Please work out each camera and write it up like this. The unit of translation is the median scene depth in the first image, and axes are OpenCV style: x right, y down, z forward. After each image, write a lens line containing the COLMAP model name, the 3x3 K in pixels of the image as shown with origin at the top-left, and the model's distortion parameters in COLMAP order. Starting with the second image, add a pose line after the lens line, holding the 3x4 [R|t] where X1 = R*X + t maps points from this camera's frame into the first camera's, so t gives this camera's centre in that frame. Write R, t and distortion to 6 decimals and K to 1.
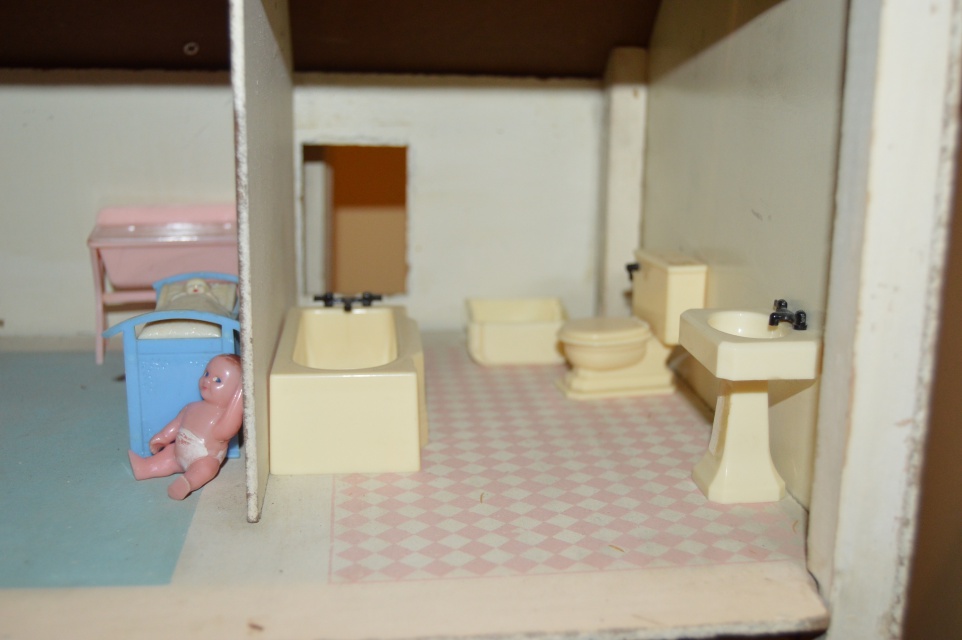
lens RADIAL K [[1211.7, 0, 481.0], [0, 1211.7, 320.0], [0, 0, 1]] dist [-0.019061, -0.058995]
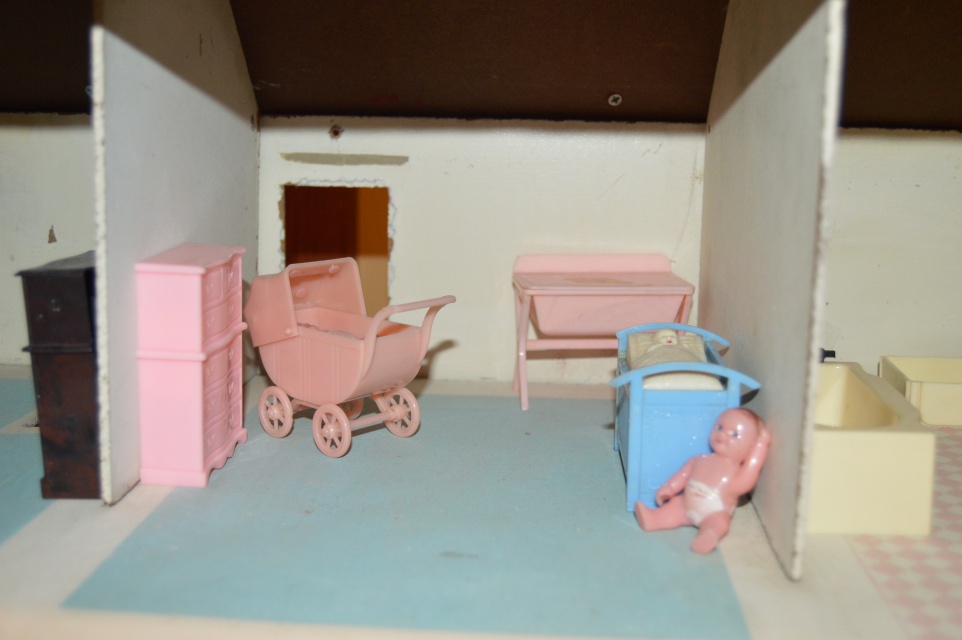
lens RADIAL K [[1211.7, 0, 481.0], [0, 1211.7, 320.0], [0, 0, 1]] dist [-0.019061, -0.058995]
pose [[0.989468, 0.027523, -0.142111, -0.281503], [-0.032896, 0.998825, -0.035598, -0.001551], [0.140964, 0.039898, 0.989210, -0.014194]]
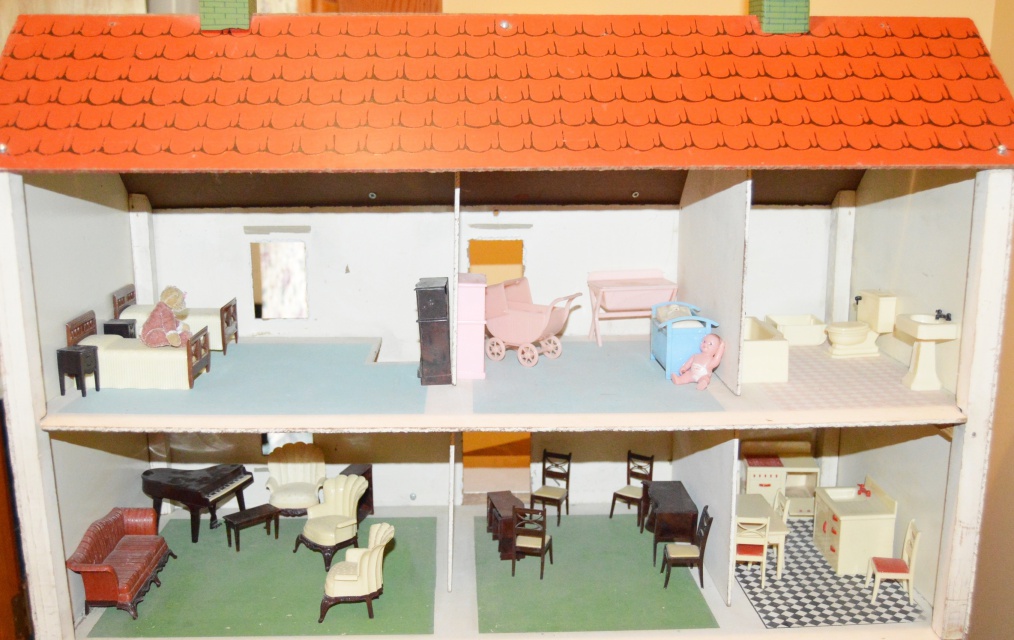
lens RADIAL K [[1187.2, 0, 509.8], [0, 1187.2, 361.4], [0, 0, 1]] dist [0.001490, -0.004941]
pose [[0.999623, -0.007899, -0.026291, -0.559448], [0.007903, 0.999969, 0.000068, 0.081250], [0.026289, -0.000276, 0.999654, -1.430758]]
